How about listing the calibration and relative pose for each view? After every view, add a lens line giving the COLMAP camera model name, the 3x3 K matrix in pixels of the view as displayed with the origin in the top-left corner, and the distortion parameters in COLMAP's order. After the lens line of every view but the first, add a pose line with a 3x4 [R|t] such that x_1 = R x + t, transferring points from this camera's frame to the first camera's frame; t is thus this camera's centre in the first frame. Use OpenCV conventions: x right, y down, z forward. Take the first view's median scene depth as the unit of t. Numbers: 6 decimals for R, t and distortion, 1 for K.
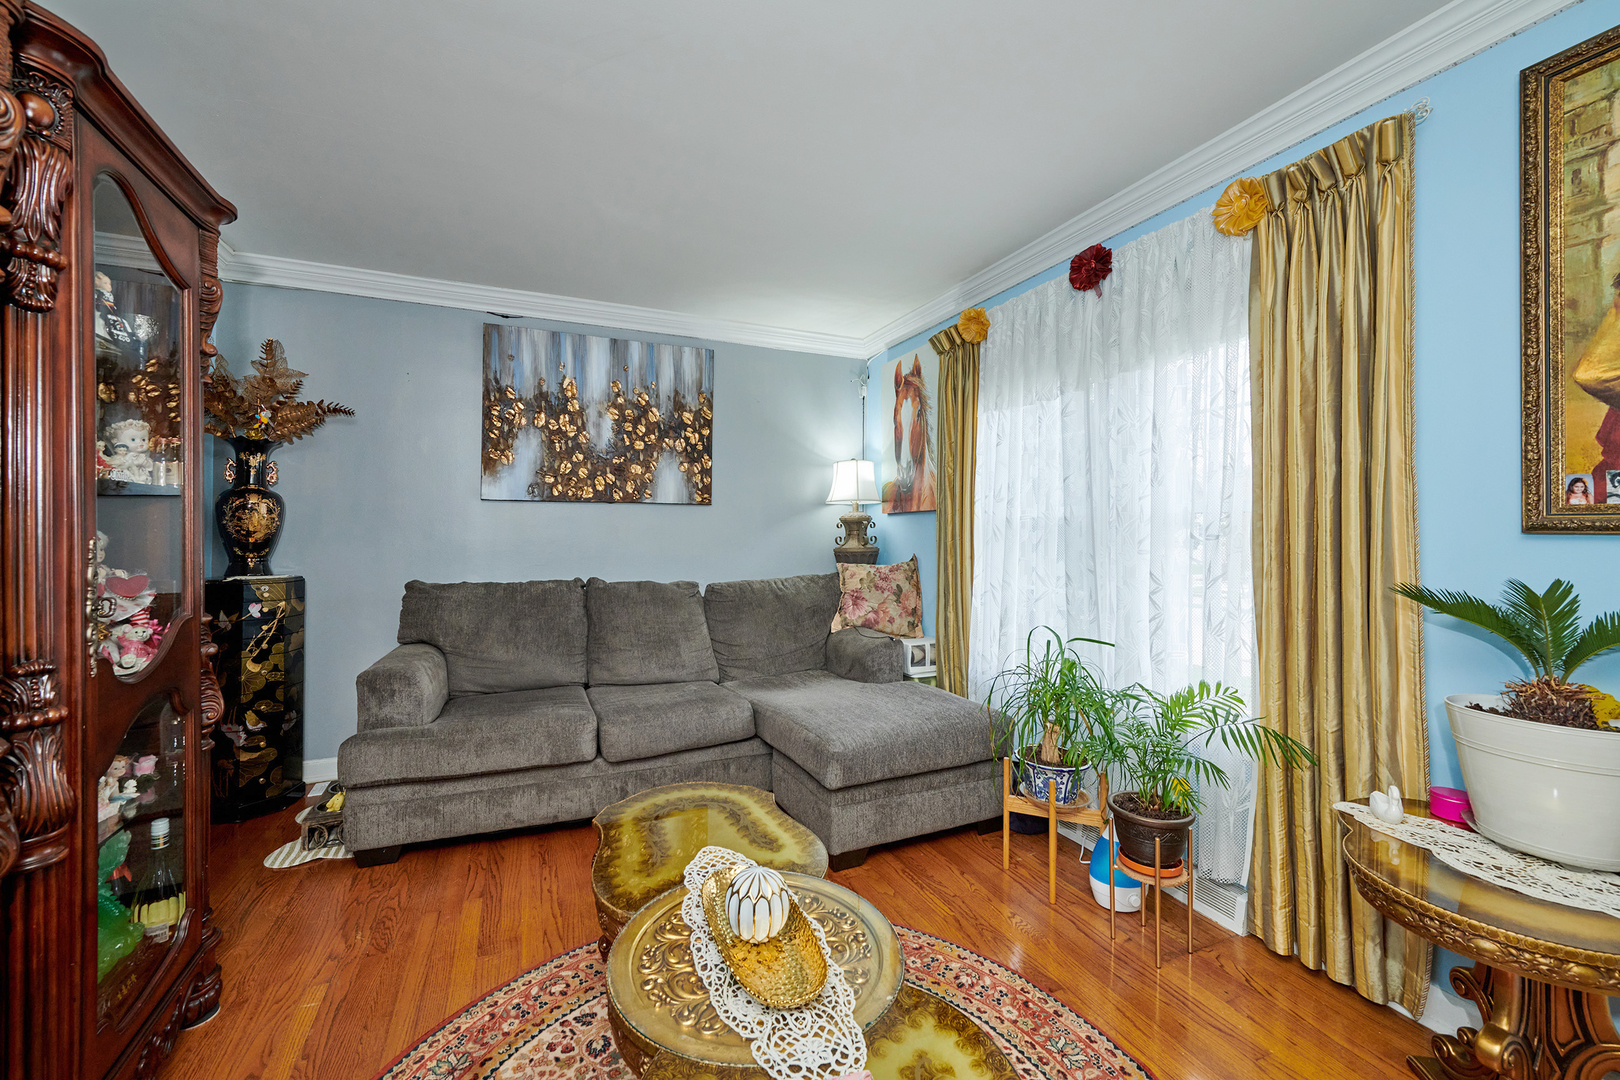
lens RADIAL K [[649.6, 0, 812.4], [0, 649.6, 527.1], [0, 0, 1]] dist [0.001256, 0.000135]
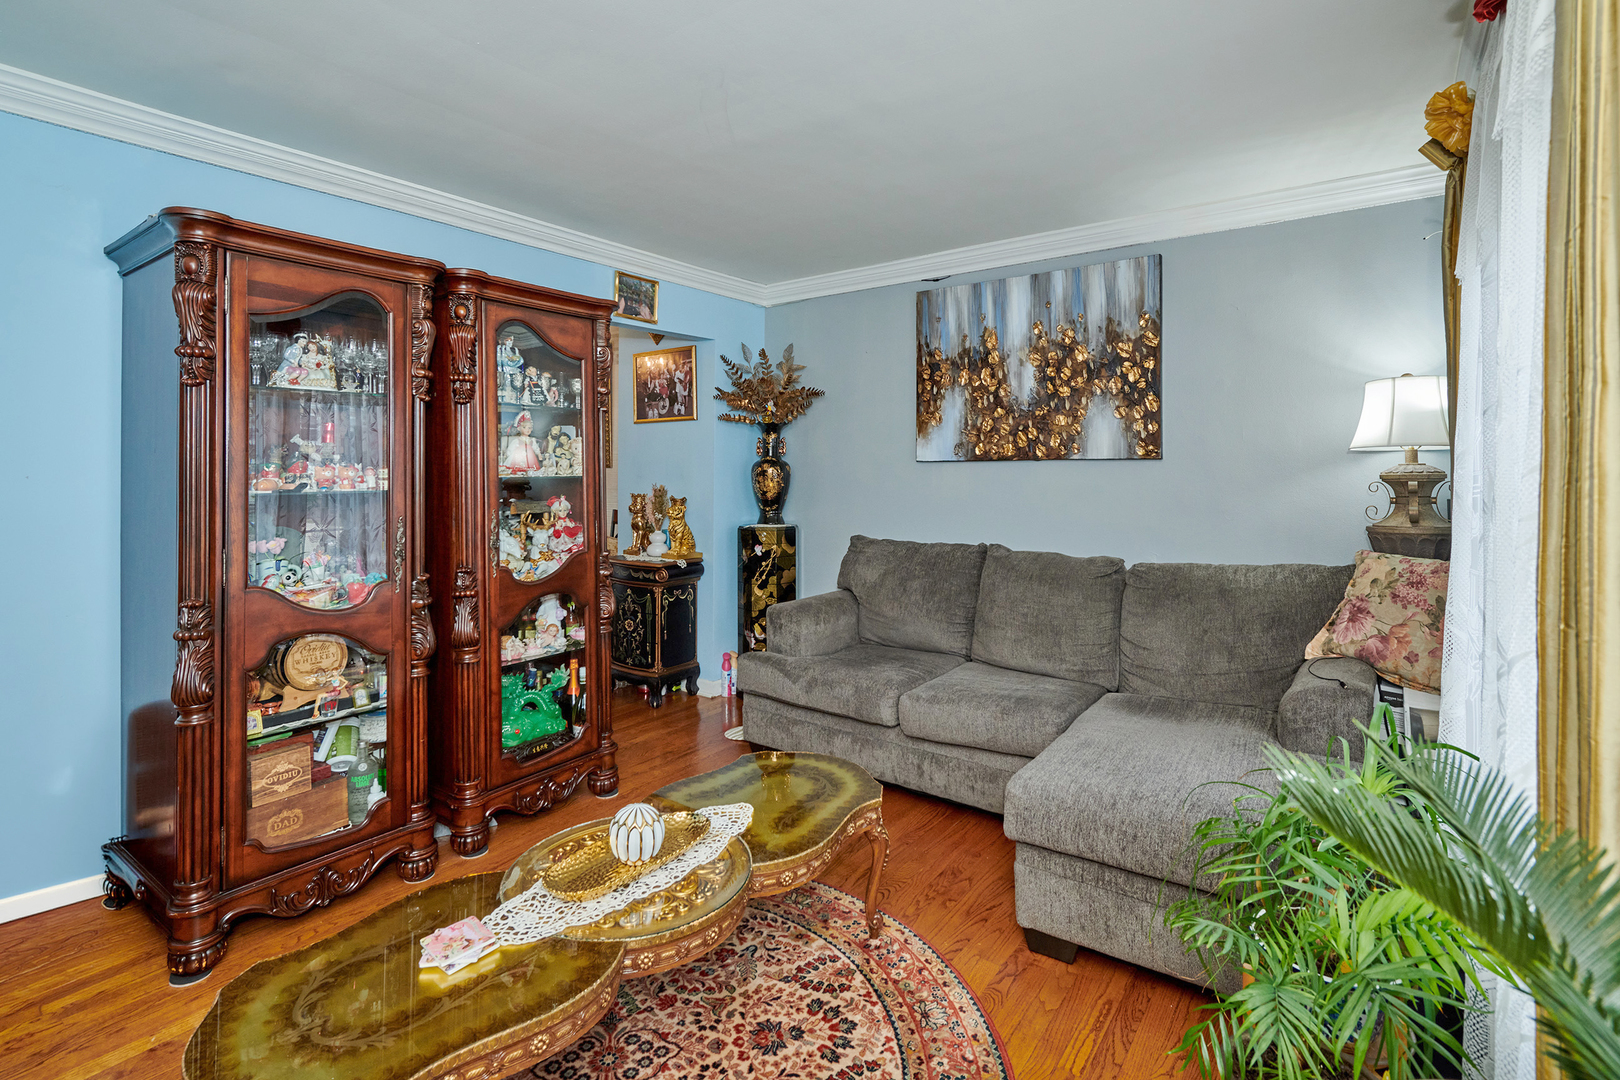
lens RADIAL K [[788.4, 0, 793.8], [0, 788.4, 459.6], [0, 0, 1]] dist [-0.001640, 0.000024]
pose [[0.492351, -0.018404, -0.870202, 0.474003], [0.012288, 0.999824, -0.014193, -0.028402], [0.870310, -0.003705, 0.492491, 0.194534]]
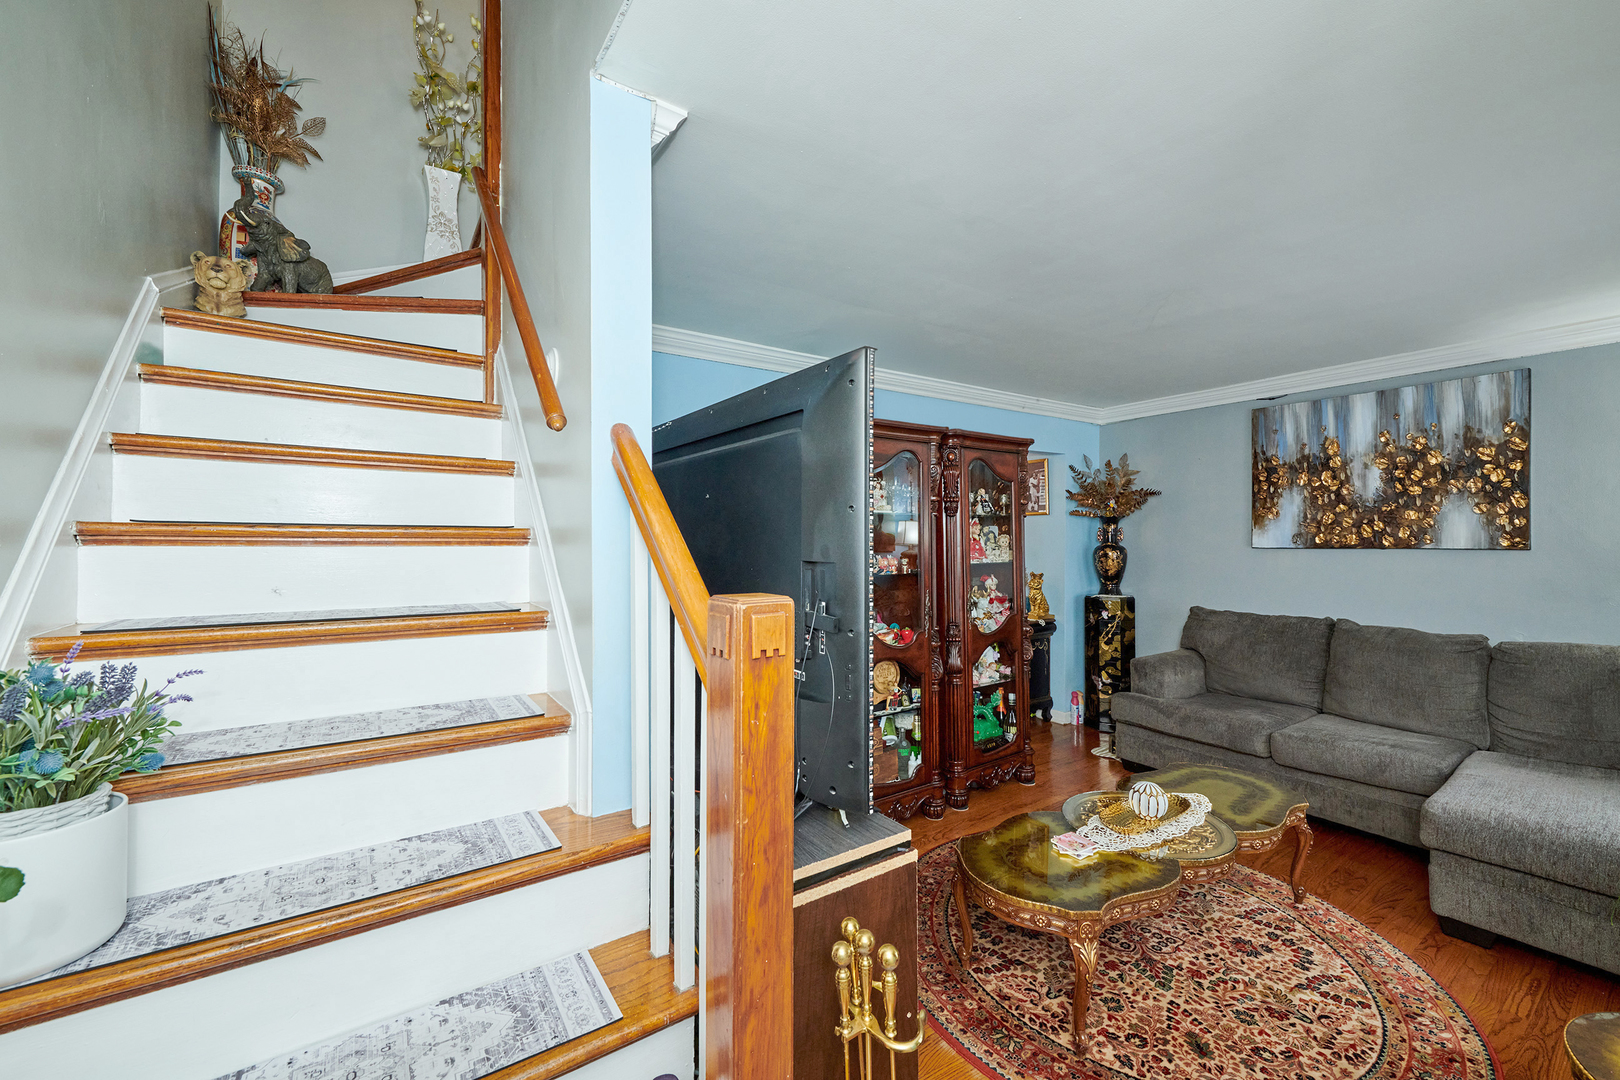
lens RADIAL K [[648.0, 0, 788.2], [0, 648.0, 536.4], [0, 0, 1]] dist [-0.001684, -0.000052]
pose [[0.172711, -0.010767, -0.984914, 0.564025], [0.012330, 0.999886, -0.008769, -0.062076], [0.984895, -0.010630, 0.172824, -0.117312]]
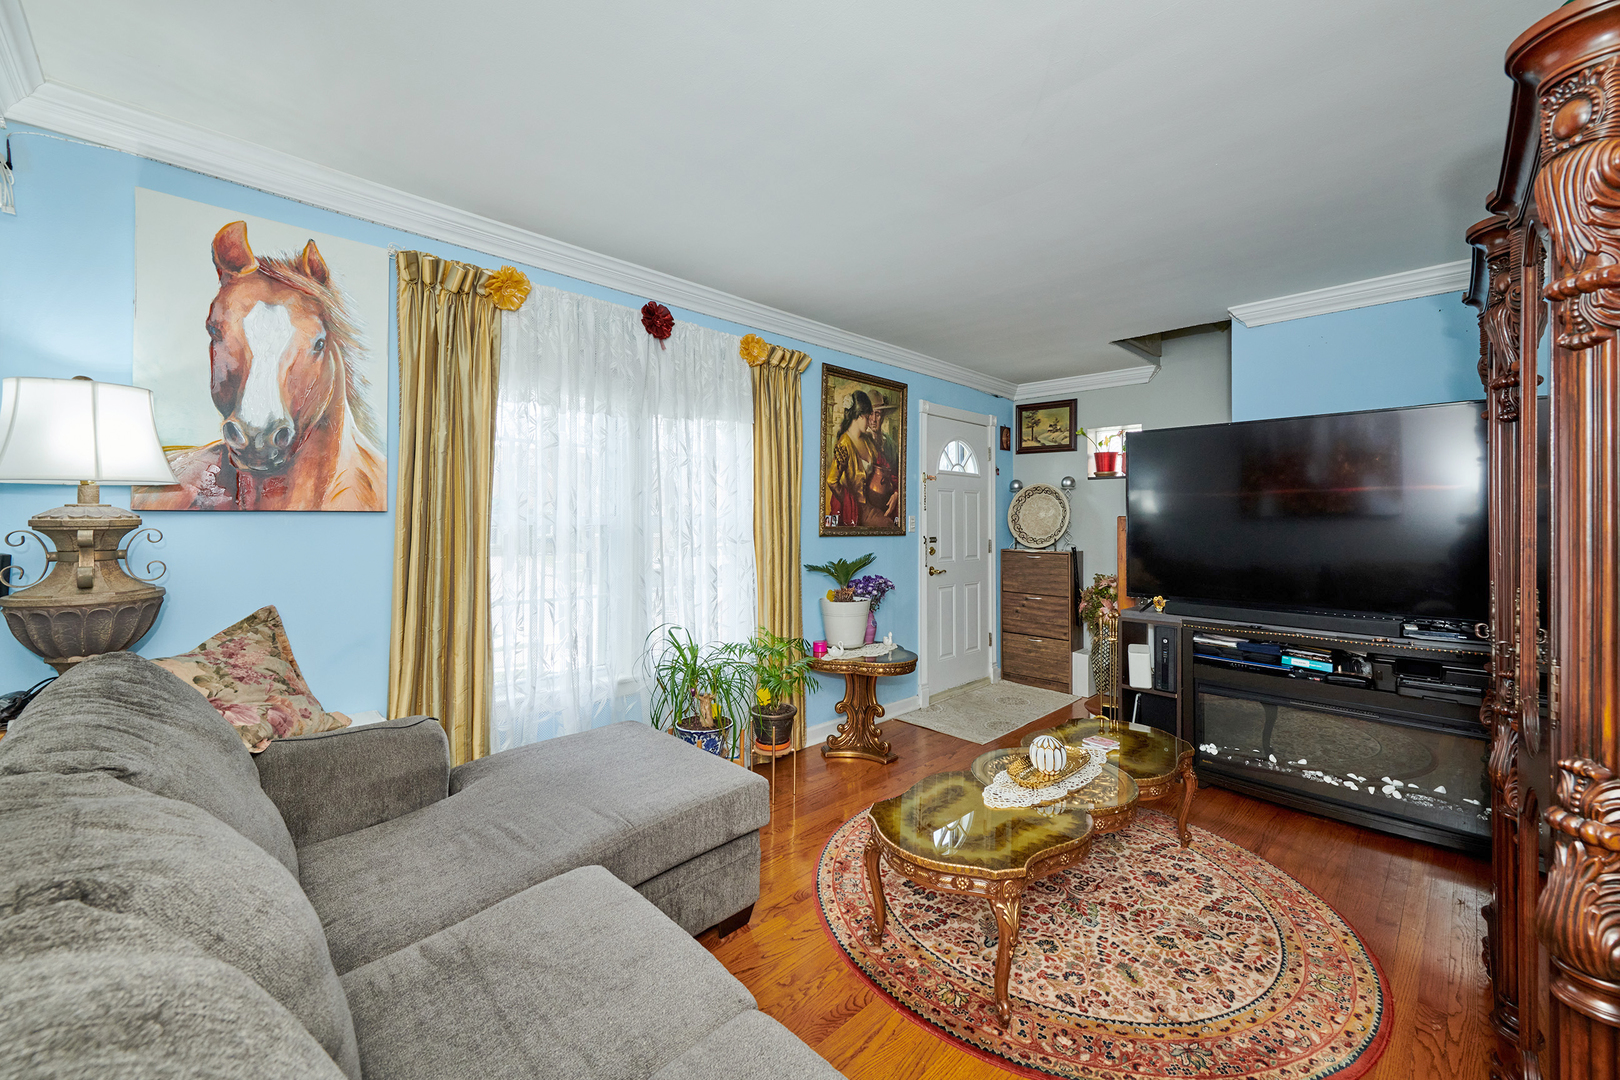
lens RADIAL K [[639.0, 0, 812.5], [0, 639.0, 514.2], [0, 0, 1]] dist [0.000954, 0.000055]
pose [[-0.357825, 0.005192, 0.933774, -0.547910], [-0.013858, 0.999845, -0.010870, -0.023764], [-0.933686, -0.016829, -0.357698, 0.814770]]
